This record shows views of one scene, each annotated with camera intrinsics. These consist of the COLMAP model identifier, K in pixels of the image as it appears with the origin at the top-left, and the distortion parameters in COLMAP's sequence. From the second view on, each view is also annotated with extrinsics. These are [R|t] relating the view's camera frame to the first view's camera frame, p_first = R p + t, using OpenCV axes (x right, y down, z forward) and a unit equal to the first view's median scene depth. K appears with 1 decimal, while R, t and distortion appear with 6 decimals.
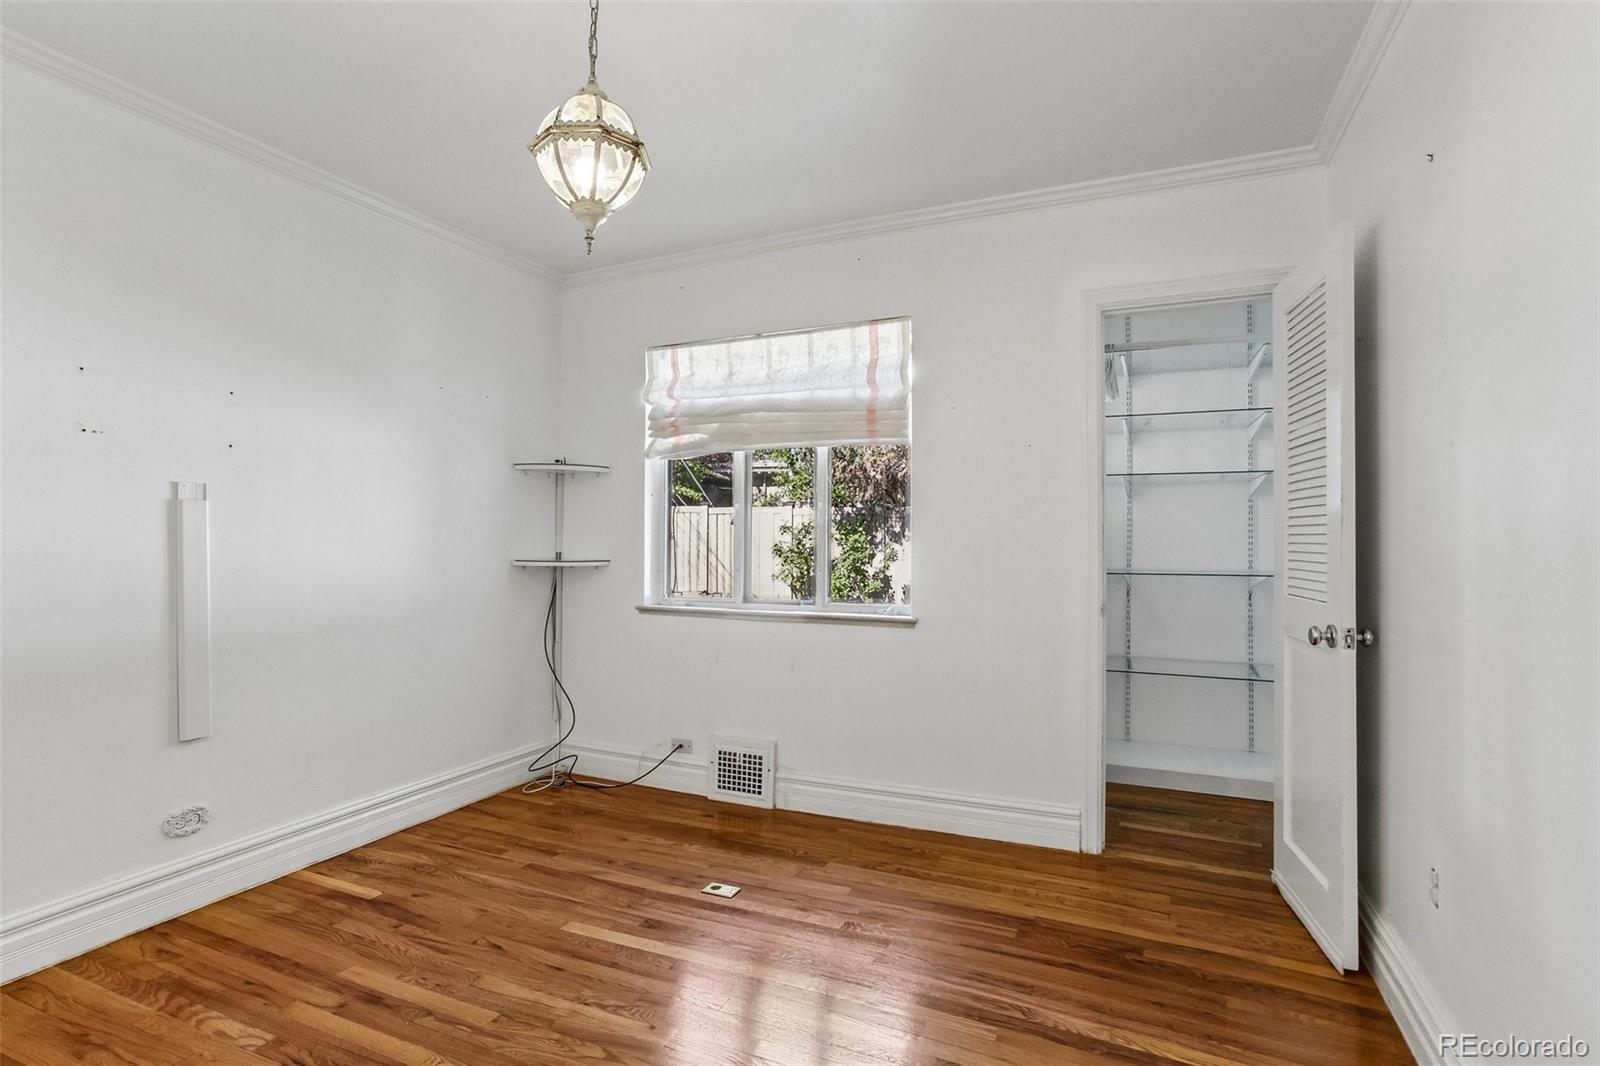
lens RADIAL K [[780.9, 0, 781.2], [0, 780.9, 539.3], [0, 0, 1]] dist [-0.056229, 0.031861]
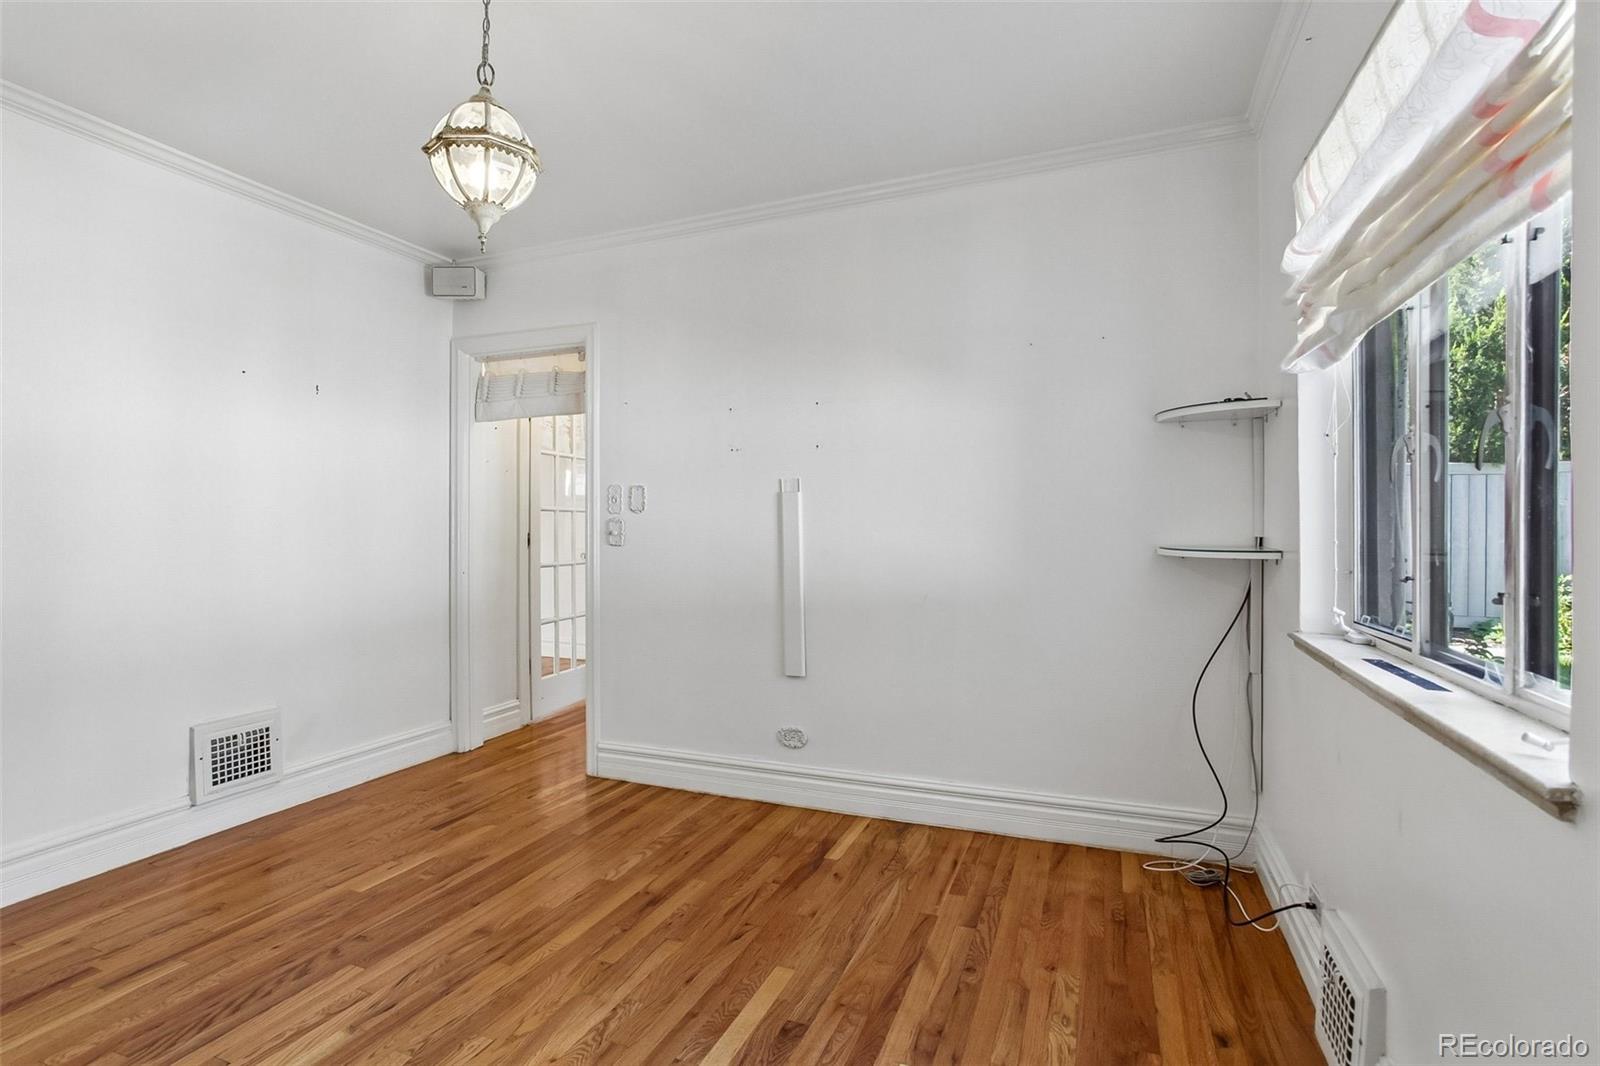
lens RADIAL K [[780.9, 0, 781.2], [0, 780.9, 539.3], [0, 0, 1]] dist [-0.056229, 0.031861]
pose [[0.045681, 0.015631, -0.998834, 0.396158], [0.006557, 0.999851, 0.015947, 0.006079], [0.998935, -0.007278, 0.045572, 0.665400]]
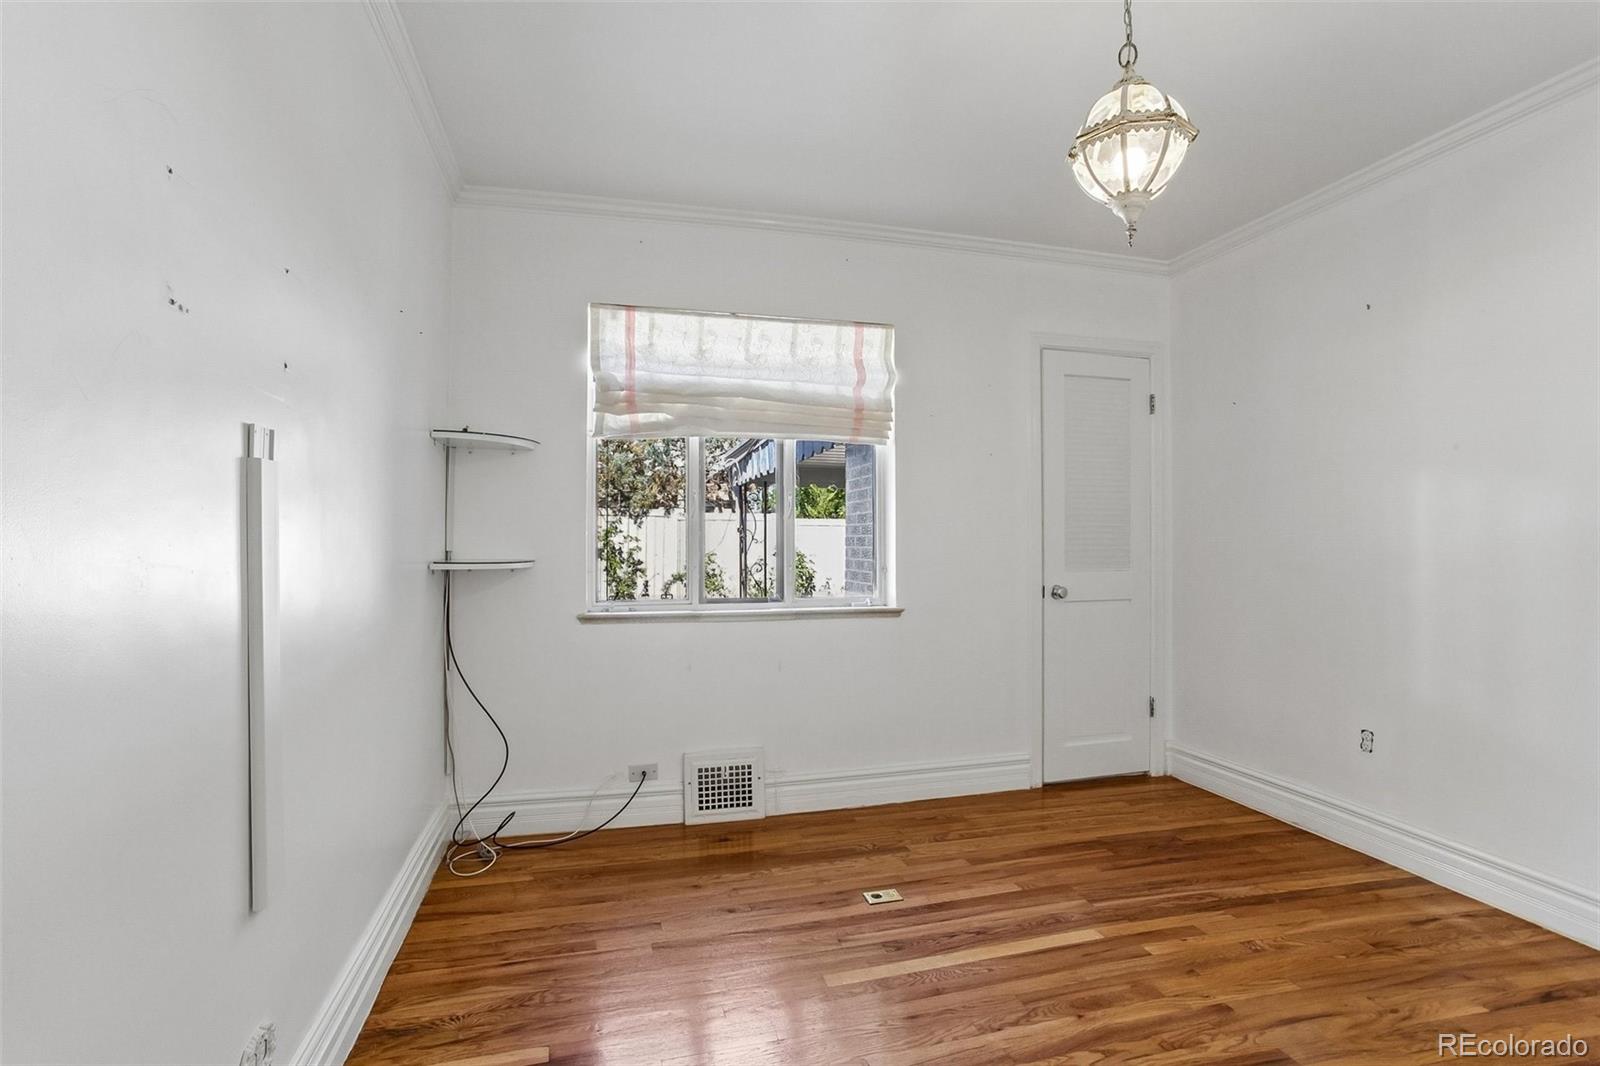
lens RADIAL K [[780.9, 0, 781.2], [0, 780.9, 539.3], [0, 0, 1]] dist [-0.056229, 0.031861]
pose [[0.773634, -0.003191, 0.633625, -0.599415], [-0.000204, 0.999986, 0.005284, 0.001500], [-0.633633, -0.004217, 0.773623, 0.255251]]
